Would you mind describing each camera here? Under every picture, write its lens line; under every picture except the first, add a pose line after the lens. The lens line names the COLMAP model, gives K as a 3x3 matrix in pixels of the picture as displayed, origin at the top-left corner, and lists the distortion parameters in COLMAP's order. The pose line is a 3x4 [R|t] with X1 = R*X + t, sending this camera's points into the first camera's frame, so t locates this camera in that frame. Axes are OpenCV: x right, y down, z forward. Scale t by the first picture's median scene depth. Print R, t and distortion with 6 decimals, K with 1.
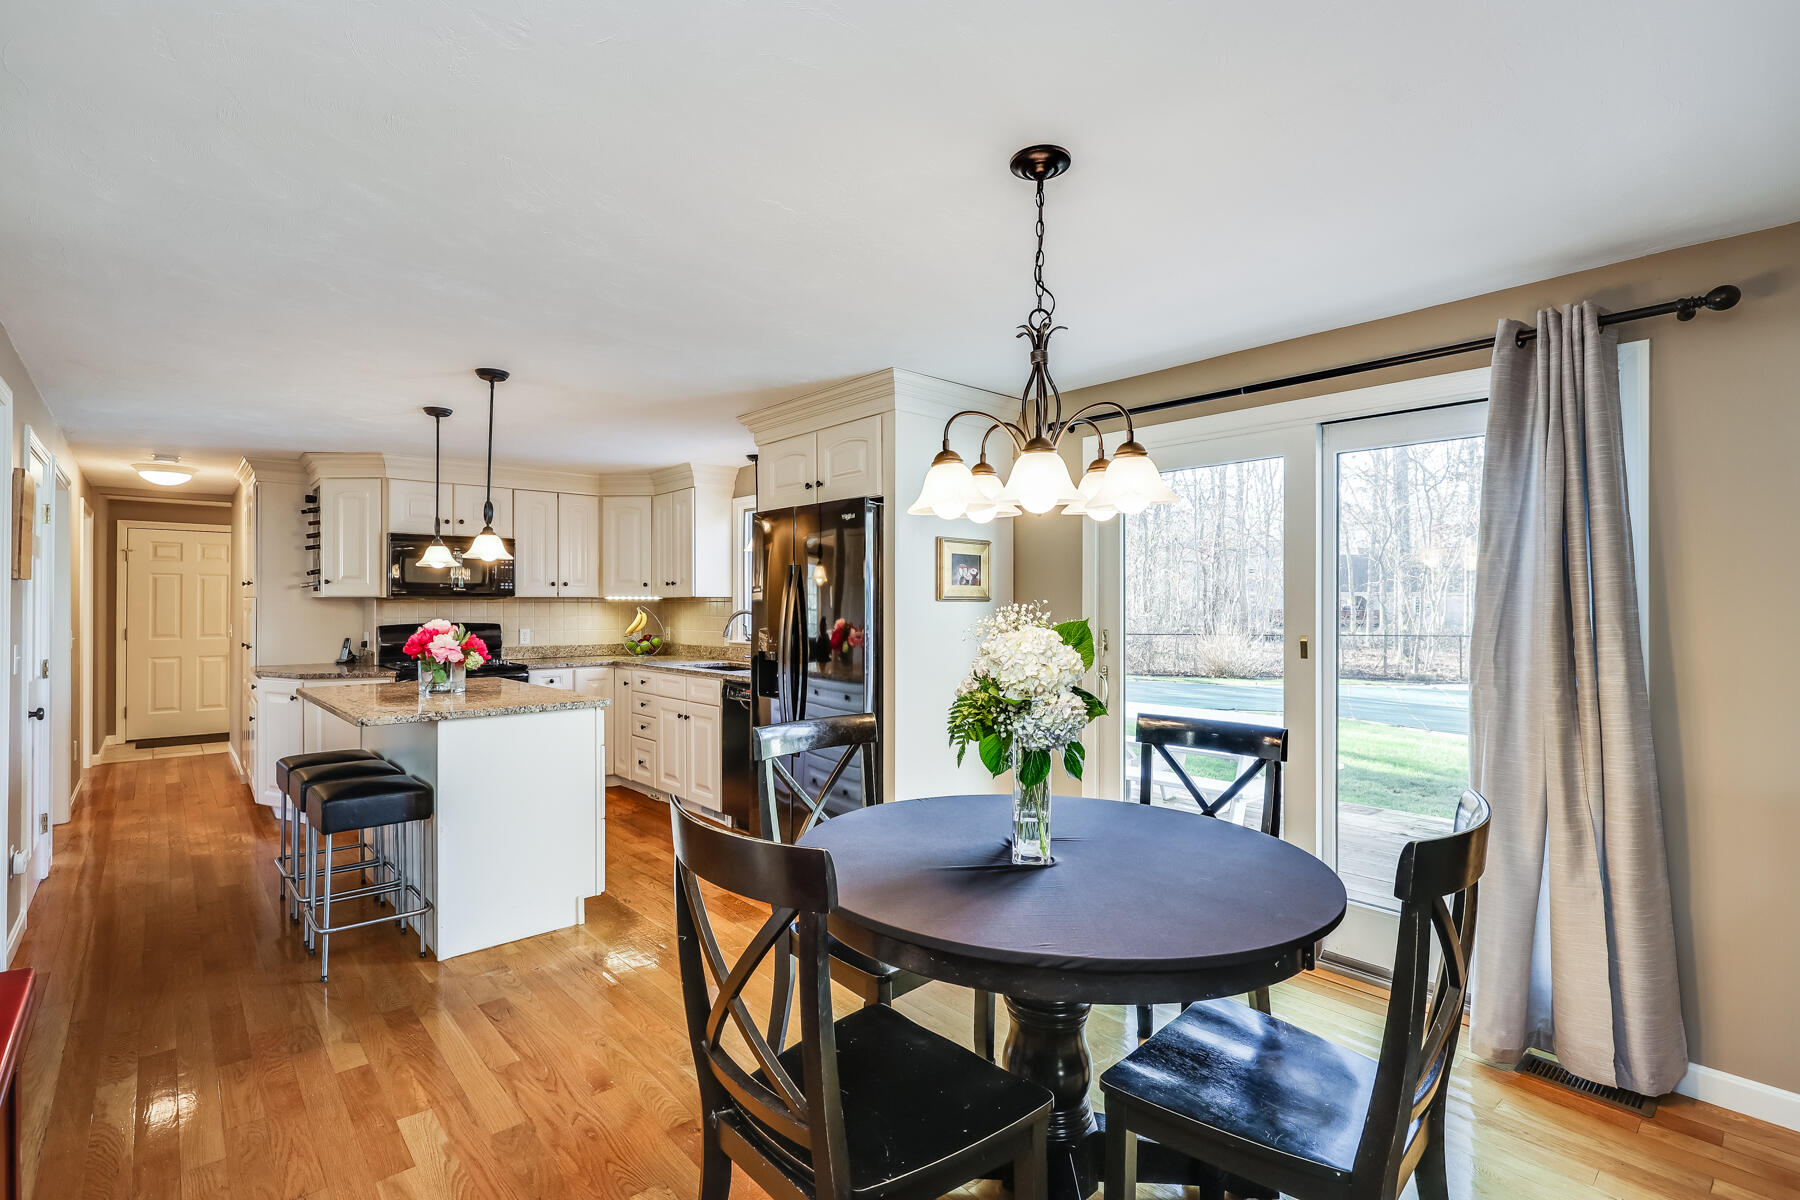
lens RADIAL K [[834.7, 0, 895.4], [0, 834.7, 602.4], [0, 0, 1]] dist [-0.001415, 0.000109]
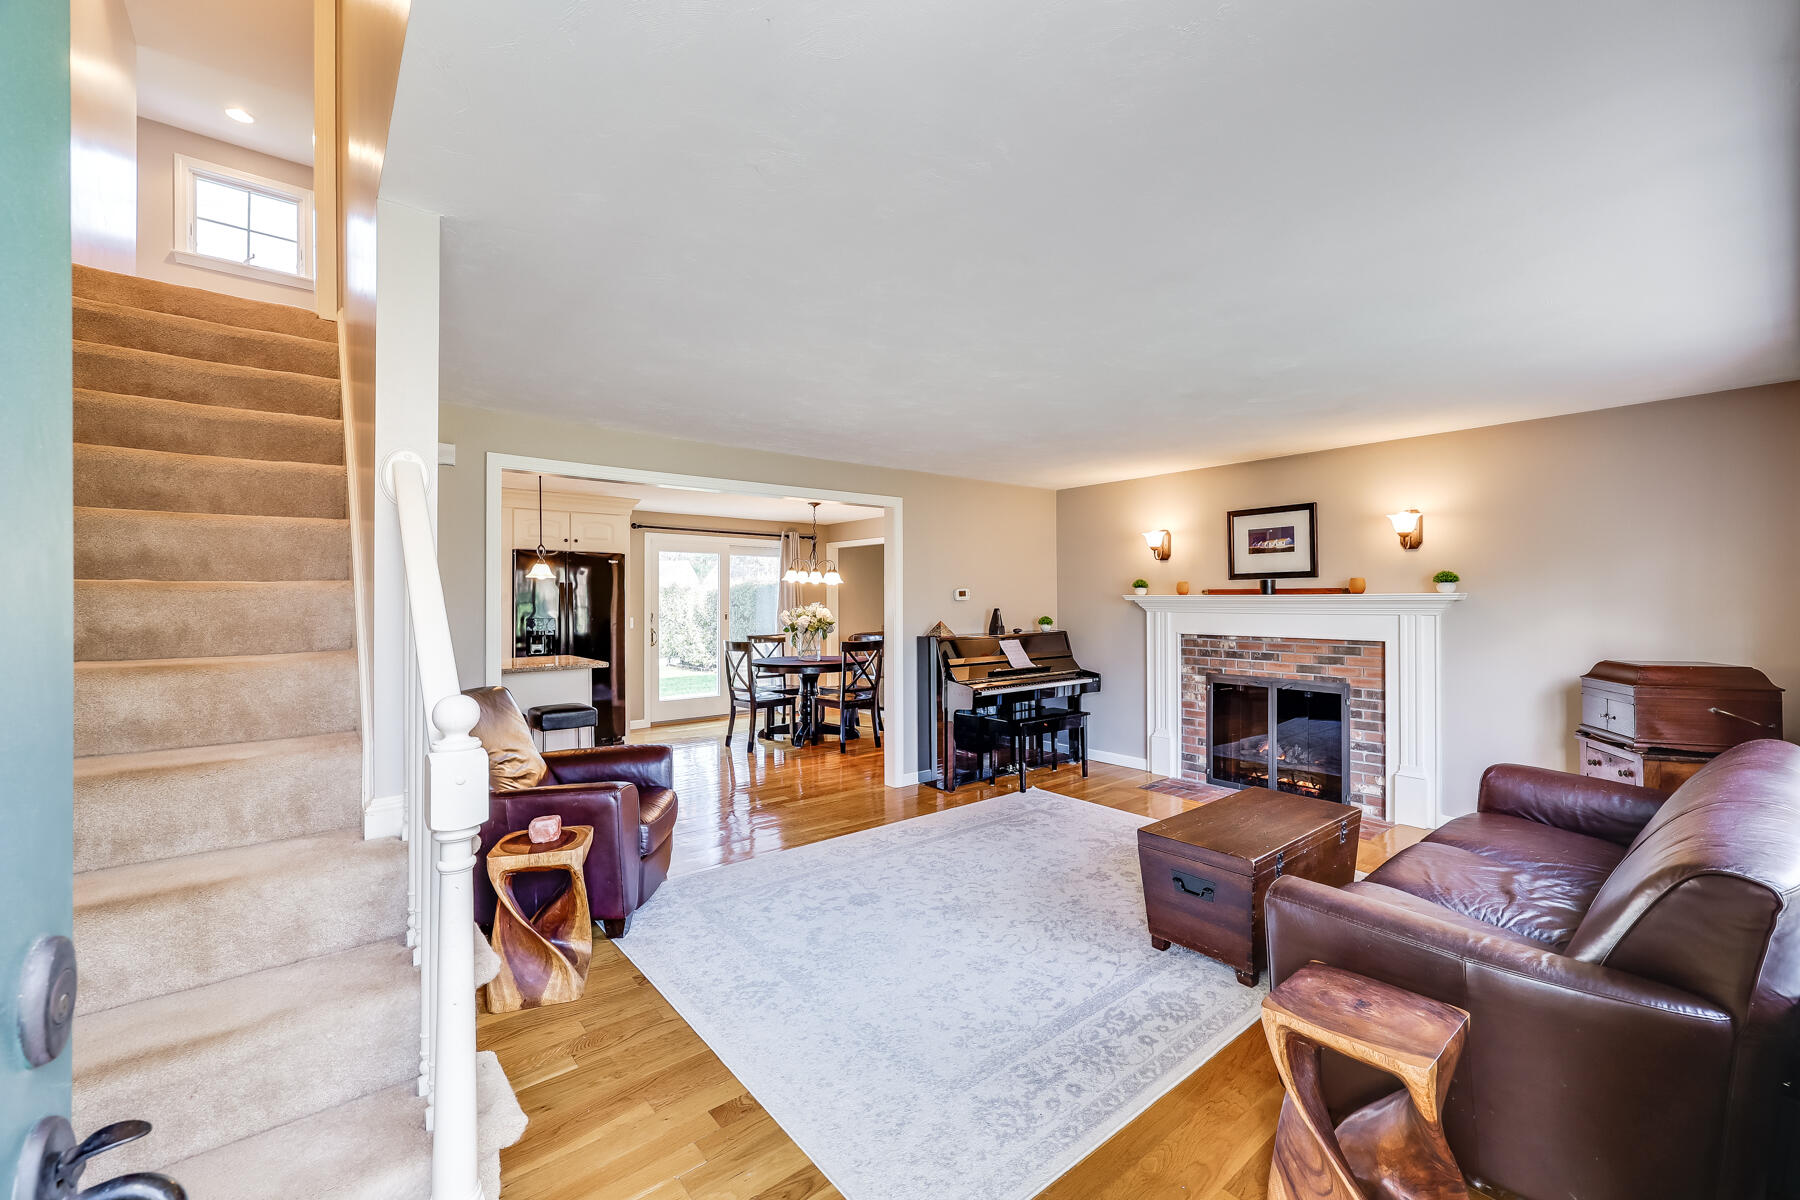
lens RADIAL K [[729.3, 0, 906.7], [0, 729.3, 599.3], [0, 0, 1]] dist [0.000376, 0.000239]
pose [[0.031831, -0.001250, 0.999492, -1.663484], [-0.003086, 0.999994, 0.001349, -0.011336], [-0.999488, -0.003127, 0.031827, 0.176352]]
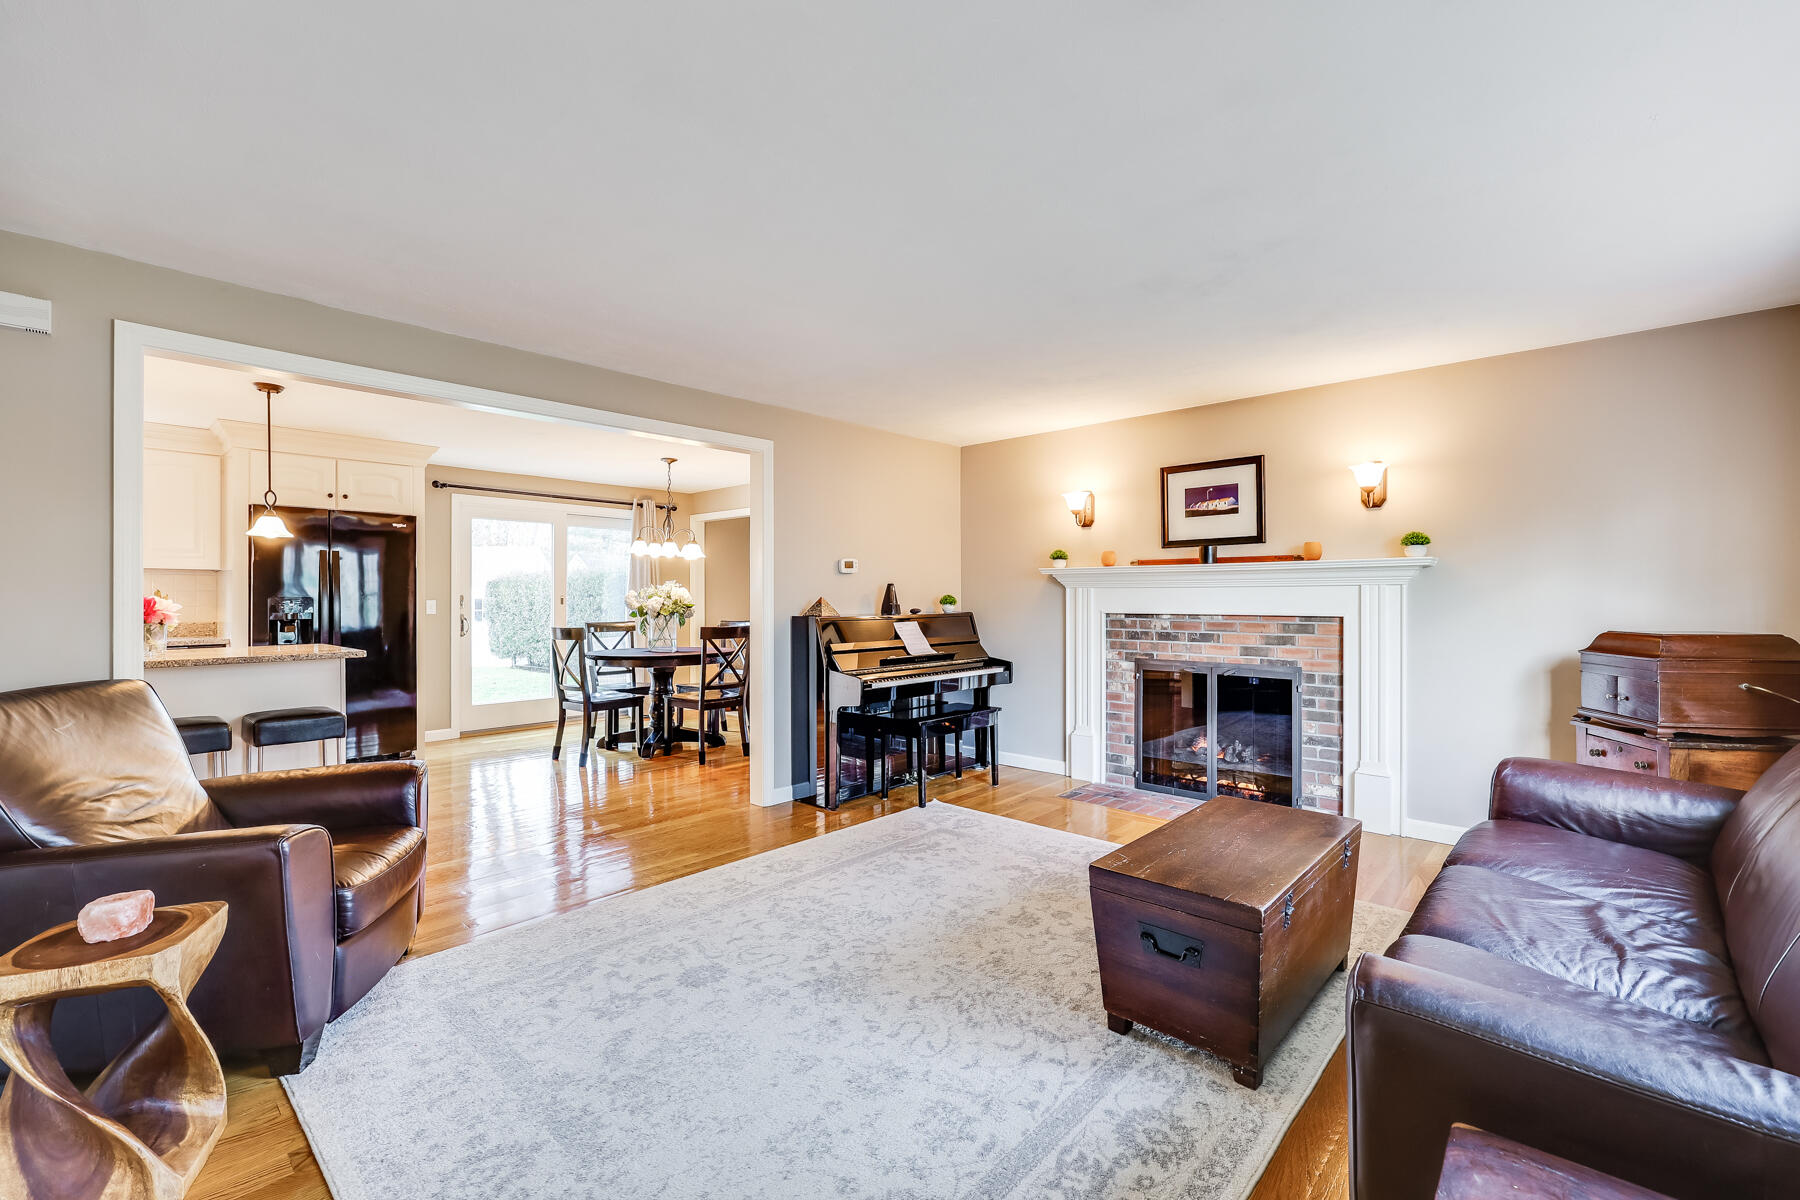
lens RADIAL K [[765.7, 0, 900.0], [0, 765.7, 600.0], [0, 0, 1]] dist [0.000398, -0.000032]
pose [[-0.104507, -0.005383, 0.994510, -1.464580], [-0.004963, 0.999976, 0.004891, 0.027236], [-0.994512, -0.004425, -0.104531, 0.159586]]
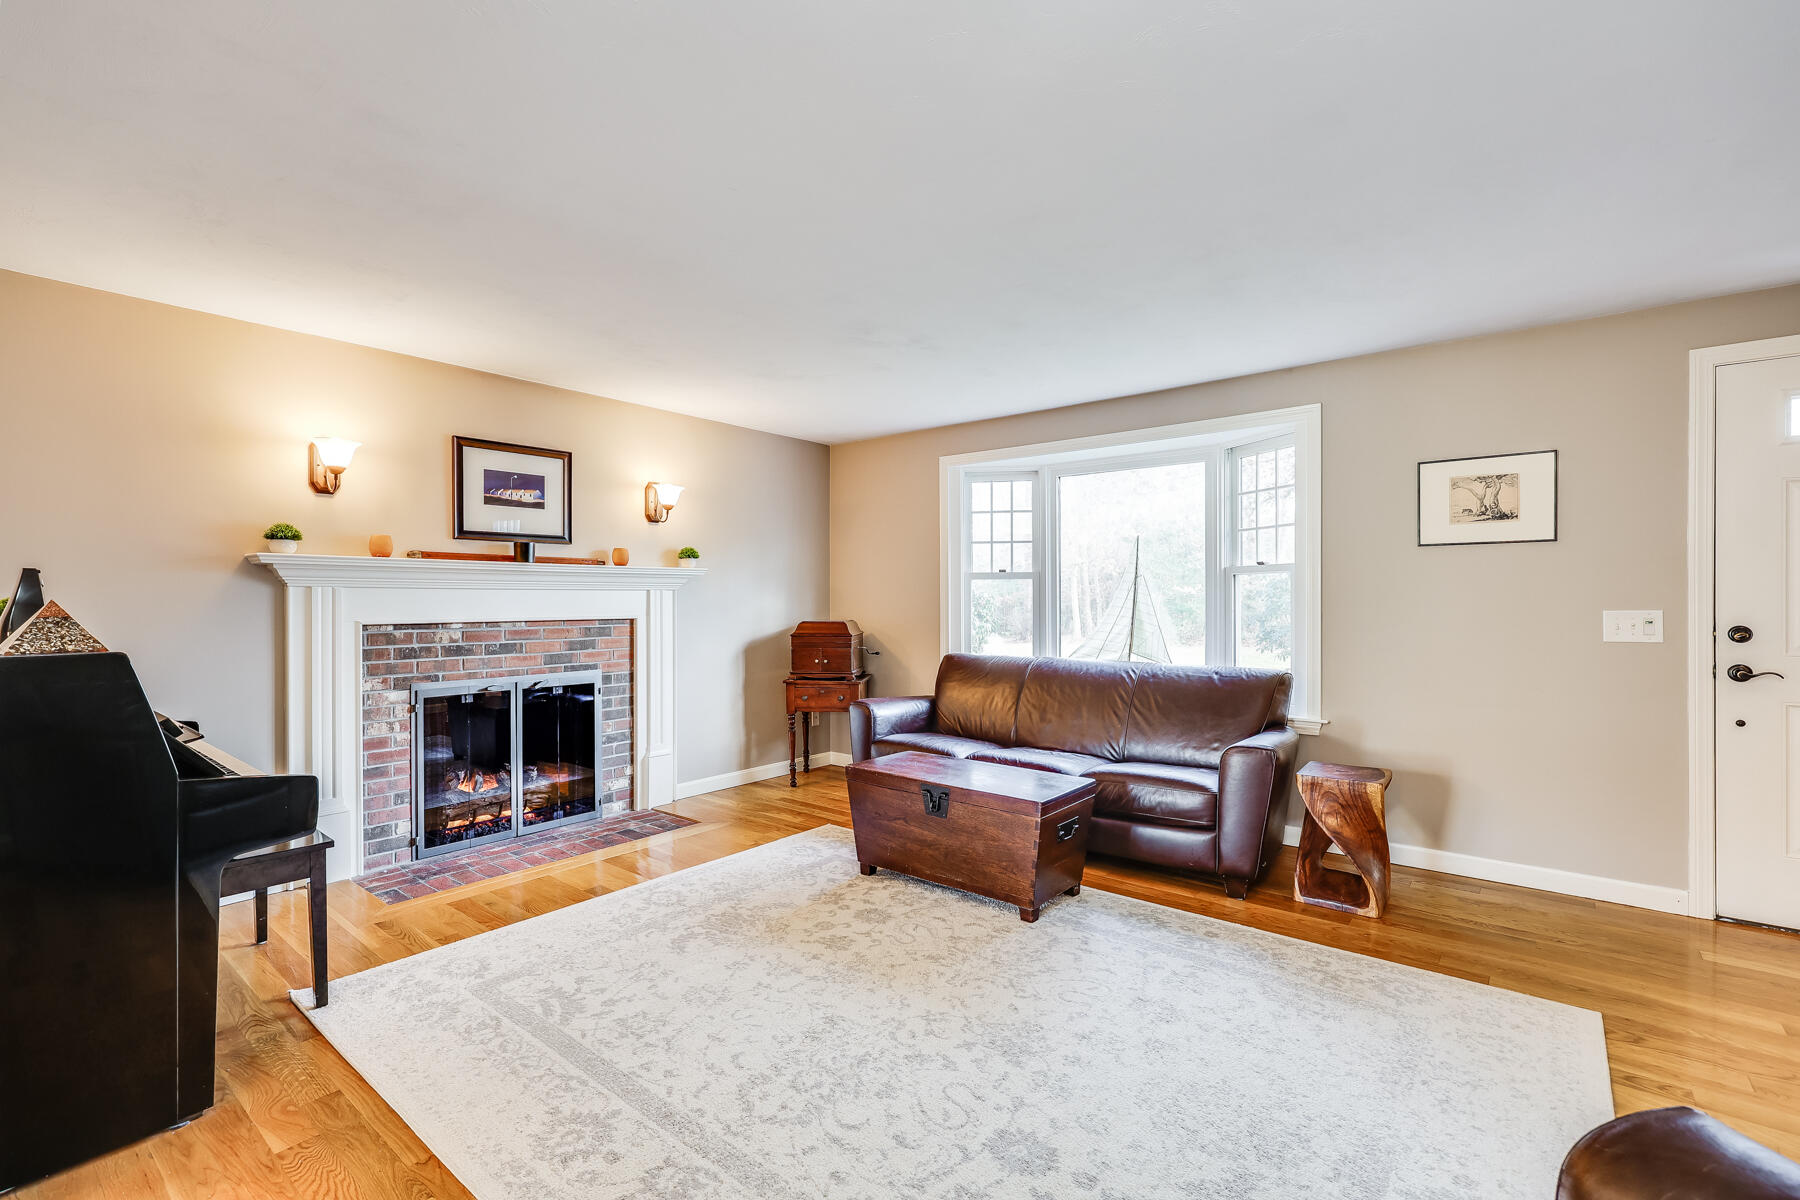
lens RADIAL K [[797.0, 0, 898.8], [0, 797.0, 602.7], [0, 0, 1]] dist [0.002663, 0.000523]
pose [[-0.986165, 0.001857, -0.165759, -0.742091], [0.002323, 0.999994, -0.002618, 0.031956], [0.165753, -0.002967, -0.986163, 0.644640]]
